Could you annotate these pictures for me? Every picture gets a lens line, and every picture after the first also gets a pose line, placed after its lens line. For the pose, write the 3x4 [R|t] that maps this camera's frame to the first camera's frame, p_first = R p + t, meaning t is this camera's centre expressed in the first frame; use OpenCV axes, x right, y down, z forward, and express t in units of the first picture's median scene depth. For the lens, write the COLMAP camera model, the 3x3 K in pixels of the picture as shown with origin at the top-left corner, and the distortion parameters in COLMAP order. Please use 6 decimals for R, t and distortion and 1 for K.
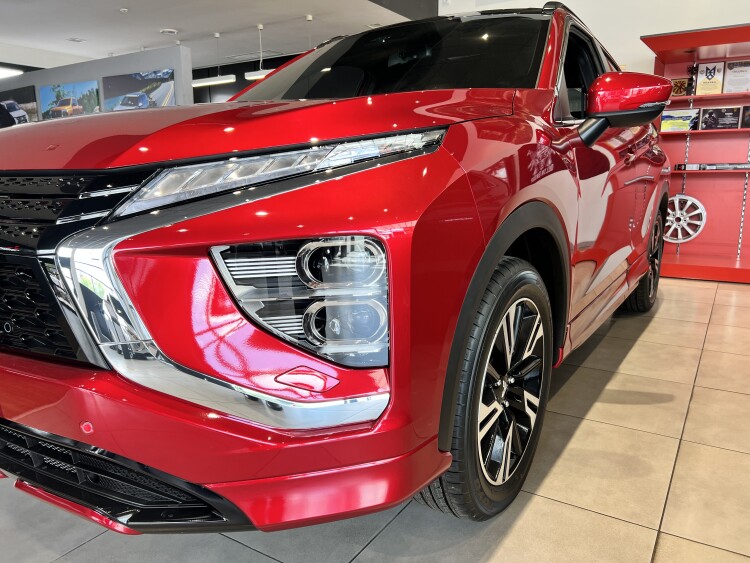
lens RADIAL K [[565.3, 0, 375.0], [0, 565.3, 281.5], [0, 0, 1]] dist [0.005989, -0.002755]
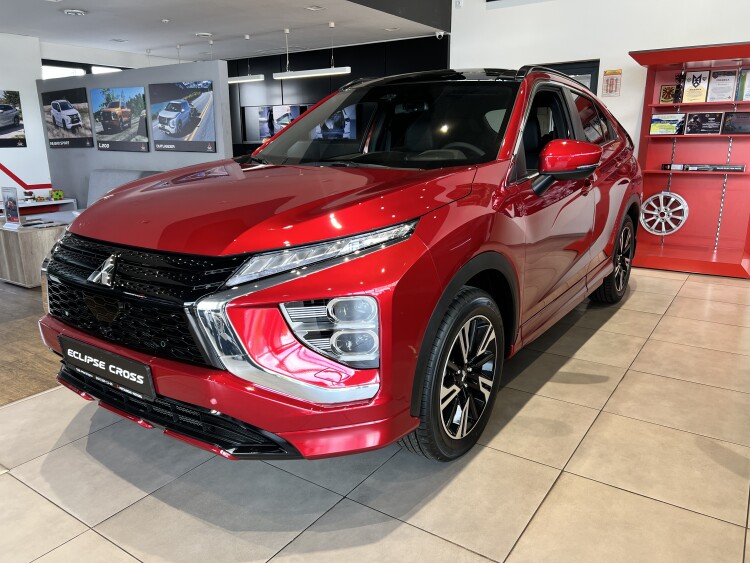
lens RADIAL K [[568.2, 0, 380.2], [0, 568.2, 283.4], [0, 0, 1]] dist [0.045913, -0.067512]
pose [[0.999540, 0.009067, -0.028933, 0.040981], [-0.007112, 0.997729, 0.066979, -0.123207], [0.029474, -0.066742, 0.997335, -0.394242]]
